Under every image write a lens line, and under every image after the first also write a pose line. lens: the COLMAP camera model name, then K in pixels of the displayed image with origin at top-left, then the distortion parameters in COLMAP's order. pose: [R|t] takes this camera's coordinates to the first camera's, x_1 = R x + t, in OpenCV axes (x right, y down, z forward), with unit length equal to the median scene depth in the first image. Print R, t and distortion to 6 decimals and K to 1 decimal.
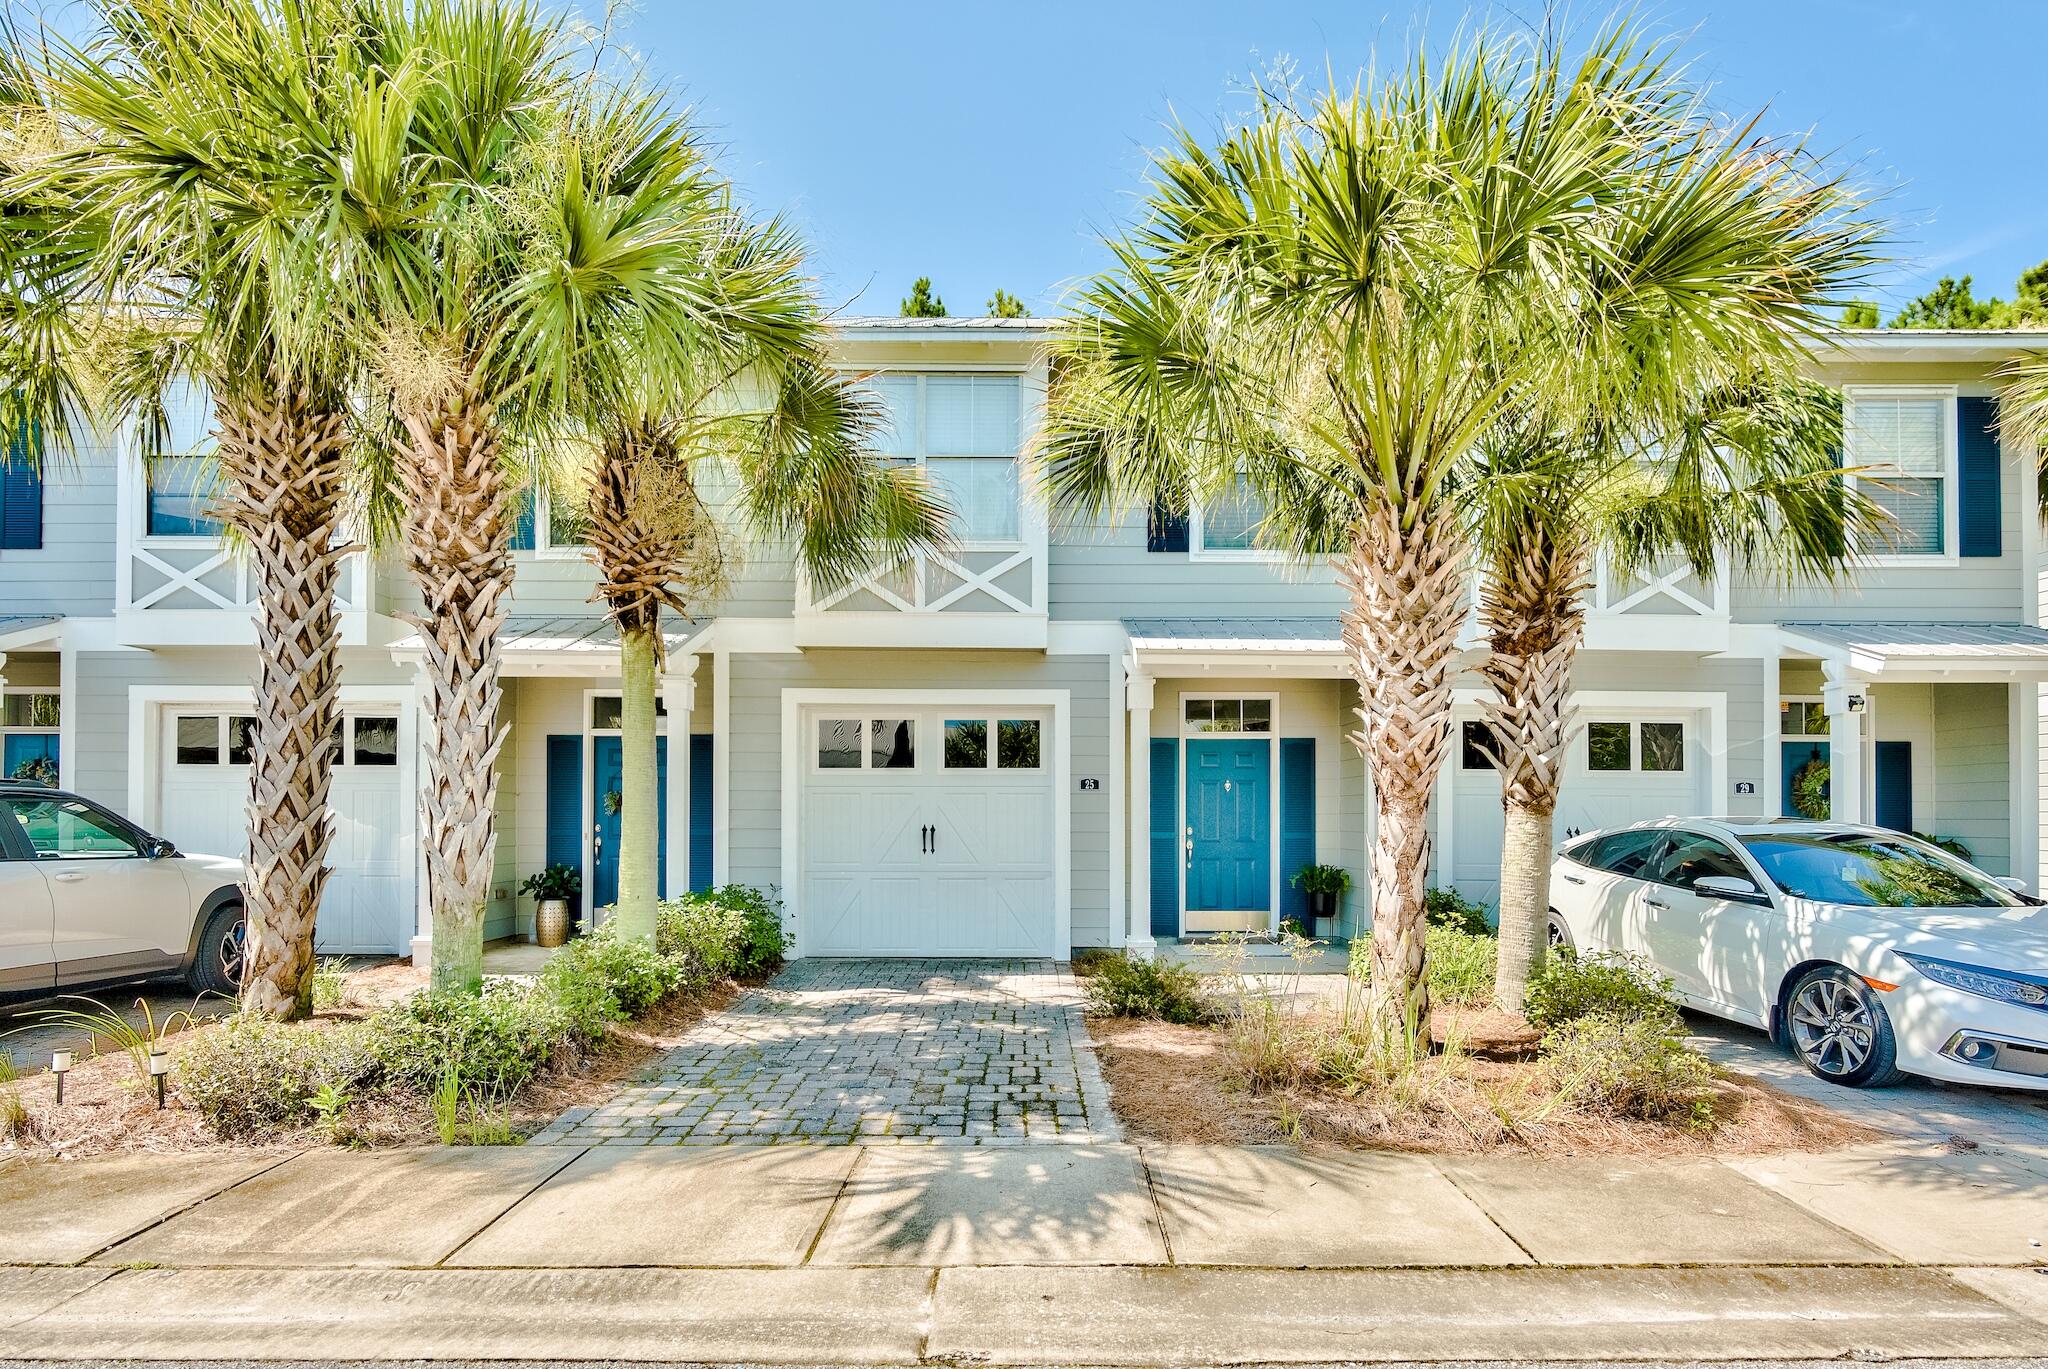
lens RADIAL K [[1026.3, 0, 1026.5], [0, 1026.3, 809.8], [0, 0, 1]] dist [-0.003941, -0.000212]
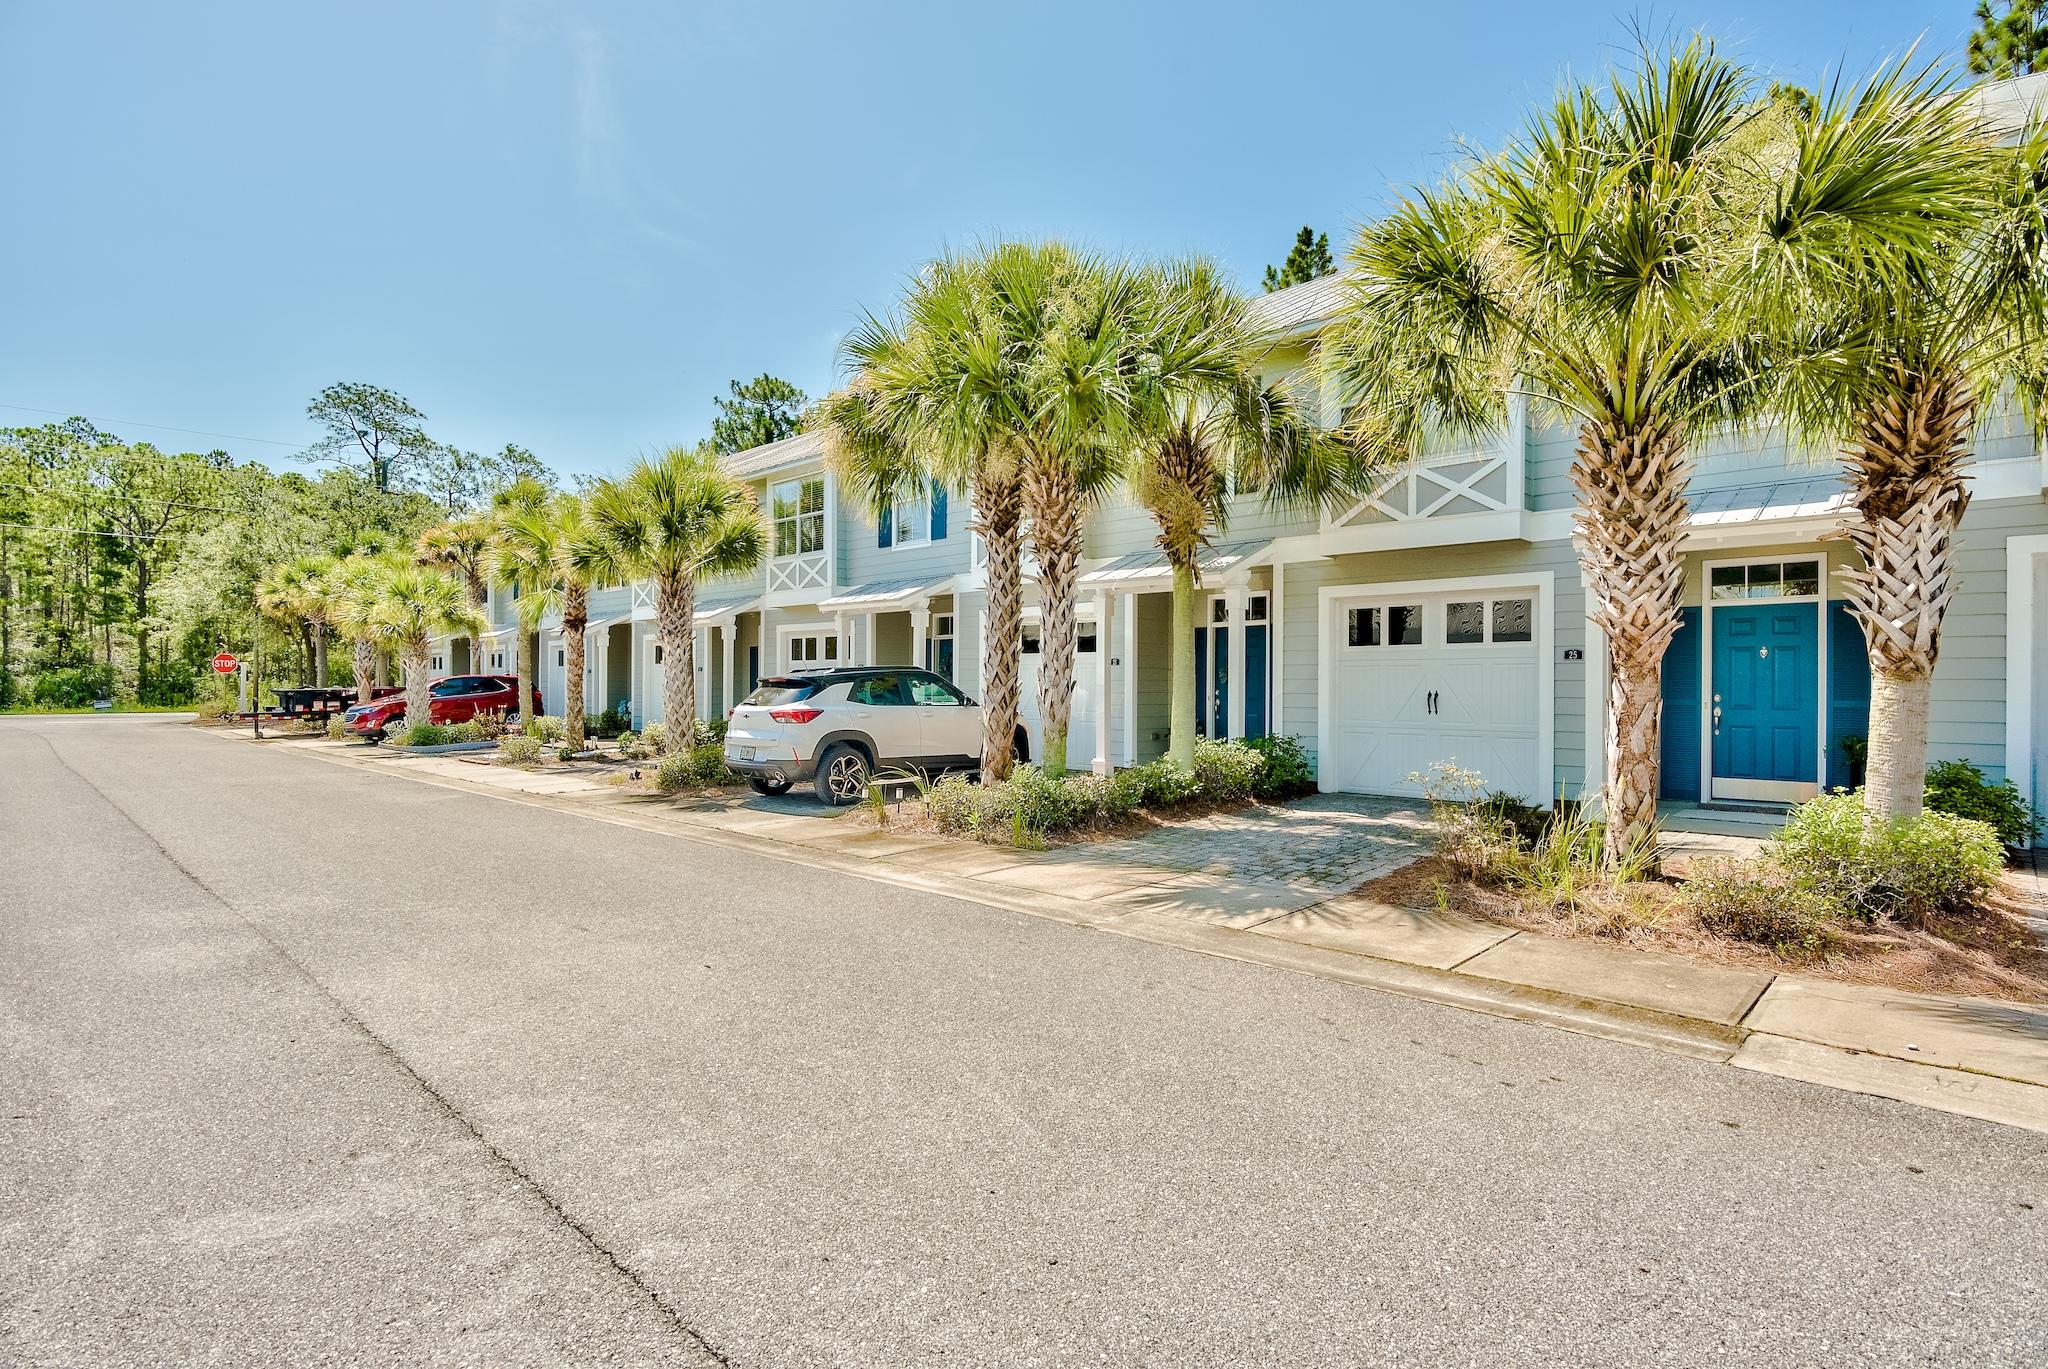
lens RADIAL K [[999.9, 0, 1039.5], [0, 999.9, 690.3], [0, 0, 1]] dist [-0.004284, -0.000103]
pose [[0.725439, 0.002876, -0.688281, 0.416947], [0.004345, 0.999952, 0.008757, 0.002058], [0.688273, -0.009343, 0.725392, -0.197970]]
